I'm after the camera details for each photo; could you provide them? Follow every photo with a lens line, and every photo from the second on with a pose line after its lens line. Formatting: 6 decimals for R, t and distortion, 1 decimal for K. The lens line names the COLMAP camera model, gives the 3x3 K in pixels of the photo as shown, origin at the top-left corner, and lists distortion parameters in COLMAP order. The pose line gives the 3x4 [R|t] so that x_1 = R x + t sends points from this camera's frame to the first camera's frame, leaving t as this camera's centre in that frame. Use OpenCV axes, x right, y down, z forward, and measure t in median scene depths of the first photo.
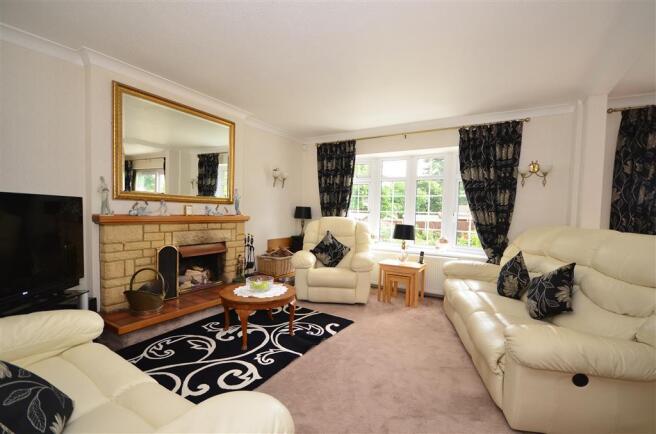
lens RADIAL K [[287.7, 0, 328.1], [0, 287.7, 219.2], [0, 0, 1]] dist [0.005504, 0.000744]
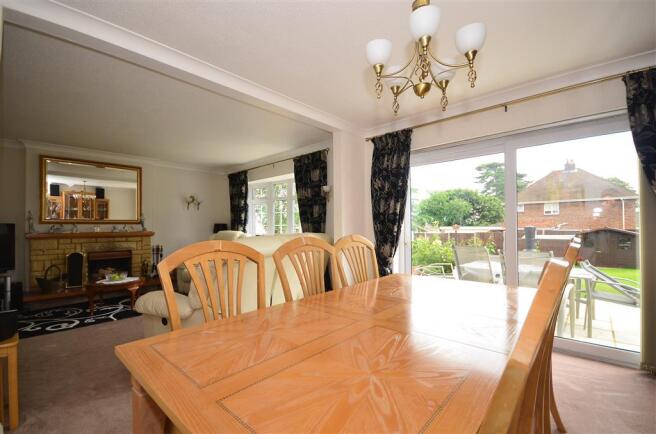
lens RADIAL K [[287.7, 0, 327.8], [0, 287.7, 220.6], [0, 0, 1]] dist [0.005504, 0.000744]
pose [[0.976053, -0.036293, -0.214482, 0.924642], [0.025651, 0.998307, -0.052197, 0.030961], [0.216013, 0.045446, 0.975332, -0.202501]]
